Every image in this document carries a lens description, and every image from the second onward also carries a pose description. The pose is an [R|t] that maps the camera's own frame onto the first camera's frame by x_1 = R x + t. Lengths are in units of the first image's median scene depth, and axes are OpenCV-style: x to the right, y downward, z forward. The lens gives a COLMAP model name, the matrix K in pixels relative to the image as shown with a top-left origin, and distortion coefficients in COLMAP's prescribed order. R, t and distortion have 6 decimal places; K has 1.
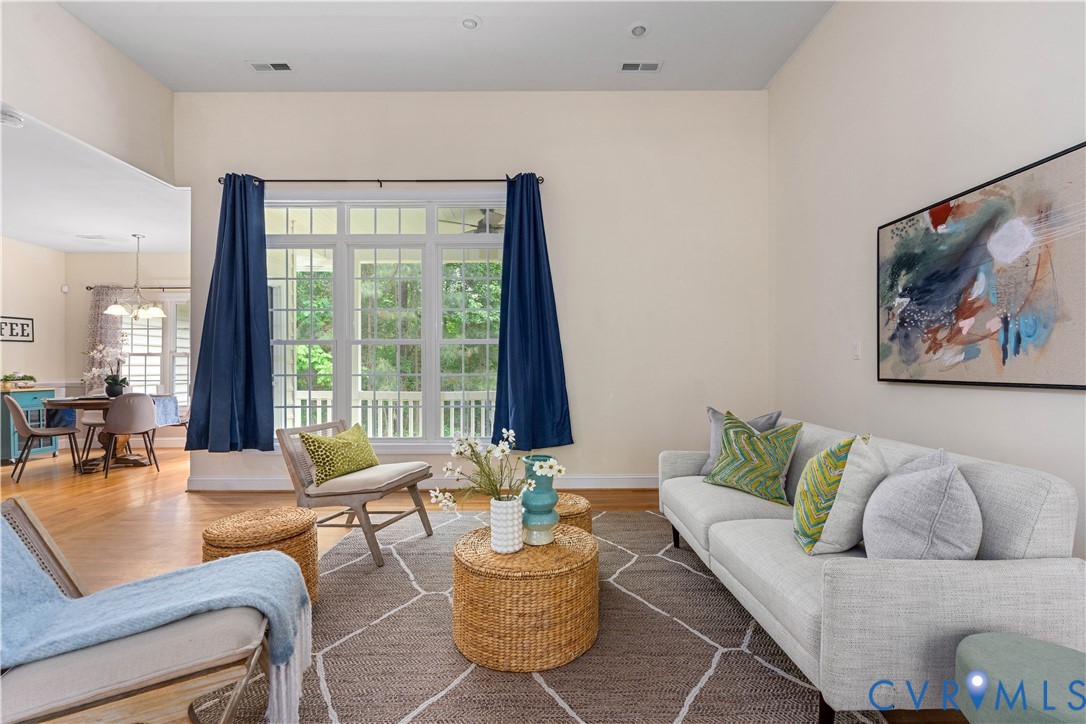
lens RADIAL K [[484.6, 0, 558.0], [0, 484.6, 363.0], [0, 0, 1]] dist [-0.004666, 0.002054]
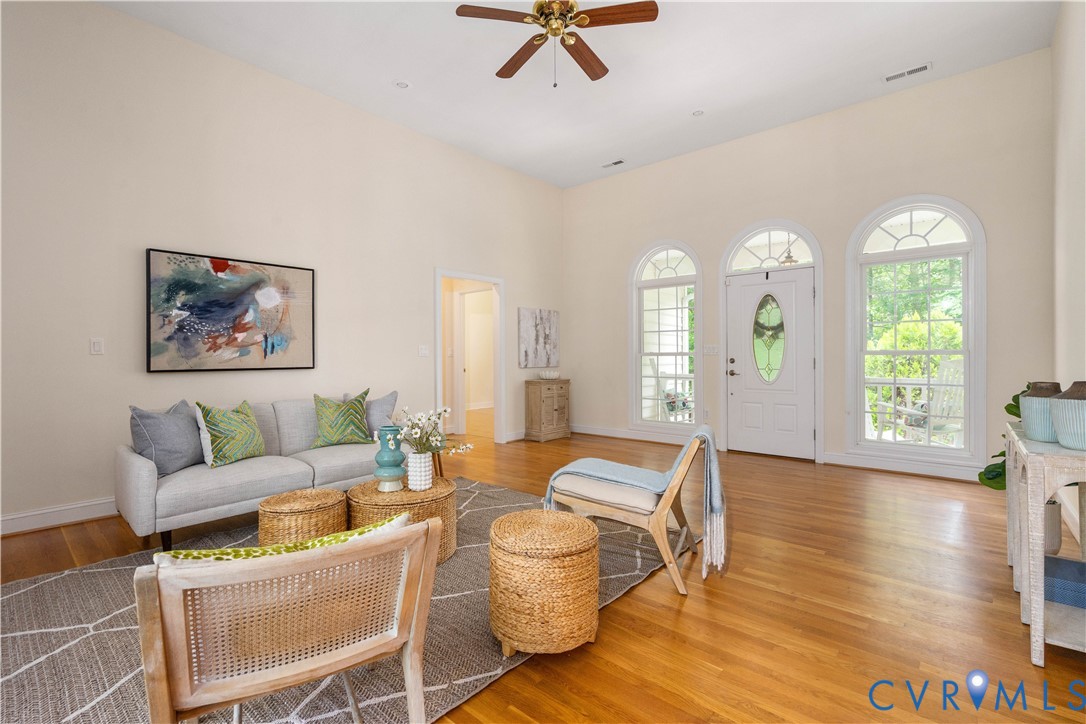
lens RADIAL K [[484.6, 0, 538.9], [0, 484.6, 353.7], [0, 0, 1]] dist [-0.004666, 0.002054]
pose [[-0.732344, -0.001975, 0.680932, -1.044385], [-0.005018, 0.999984, -0.002498, -0.014787], [-0.680916, -0.005246, -0.732343, 1.406407]]
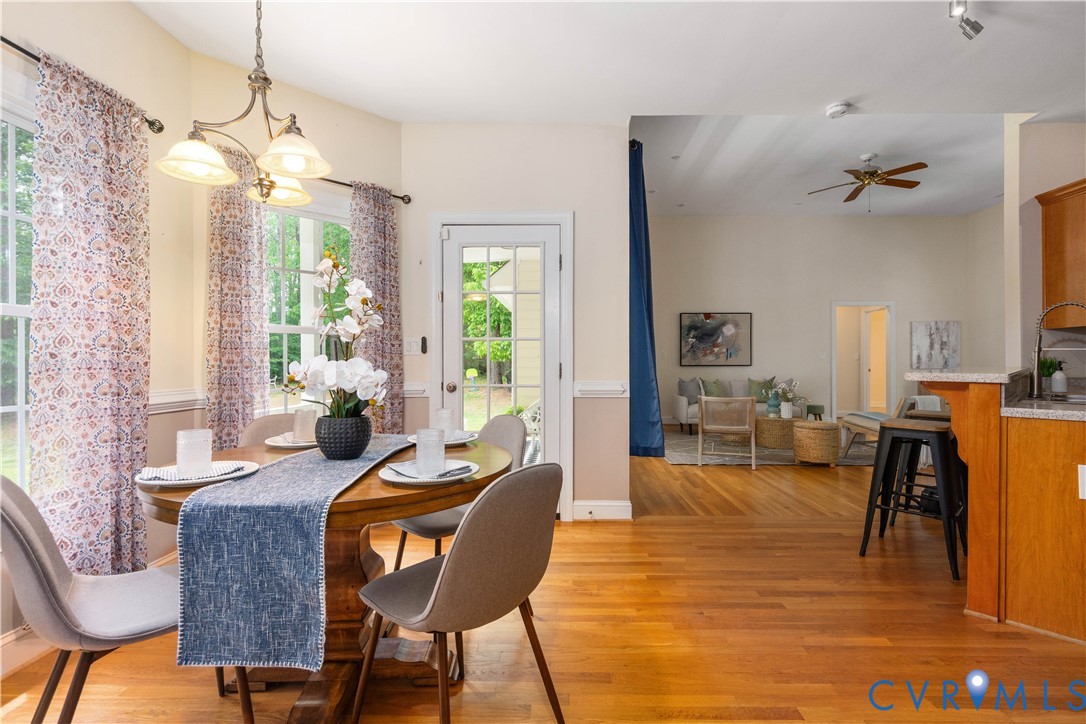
lens RADIAL K [[484.6, 0, 552.4], [0, 484.6, 361.0], [0, 0, 1]] dist [-0.004666, 0.002054]
pose [[0.062460, -0.010577, 0.997991, -2.630048], [-0.003444, 0.999936, 0.010813, -0.024790], [-0.998041, -0.004112, 0.062420, 1.822764]]
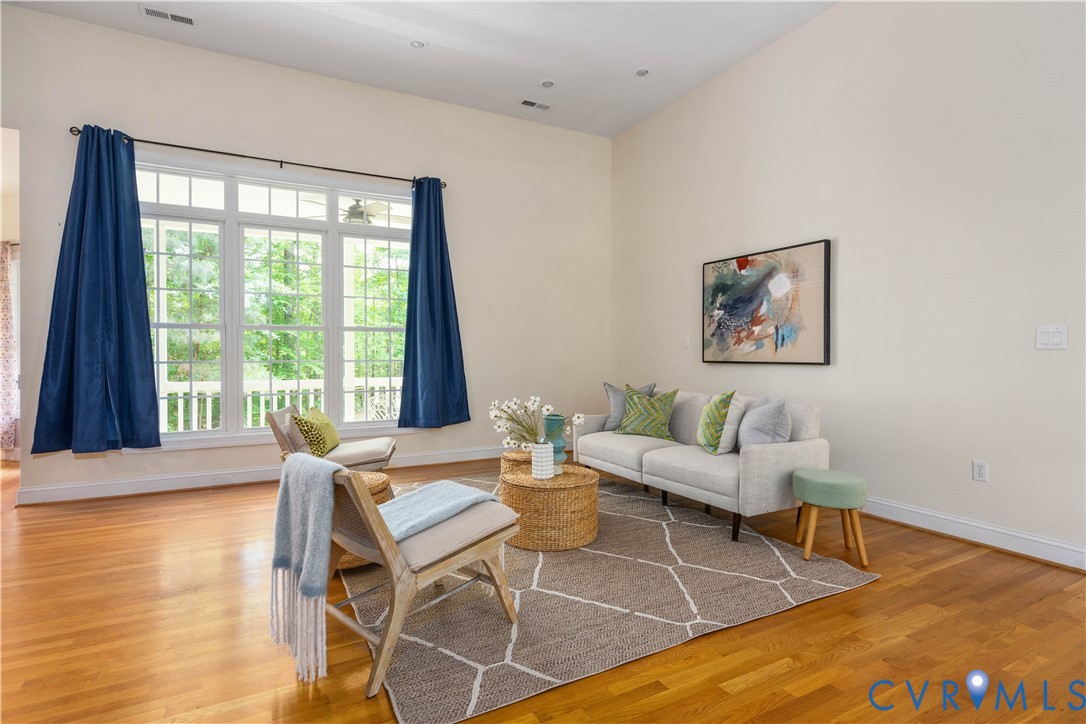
lens RADIAL K [[519.9, 0, 555.0], [0, 519.9, 355.3], [0, 0, 1]] dist [-0.005779, -0.000722]
pose [[0.888291, -0.000087, 0.459282, -0.608248], [-0.004534, 0.999950, 0.008959, 0.001576], [-0.459260, -0.010040, 0.888245, -0.306649]]
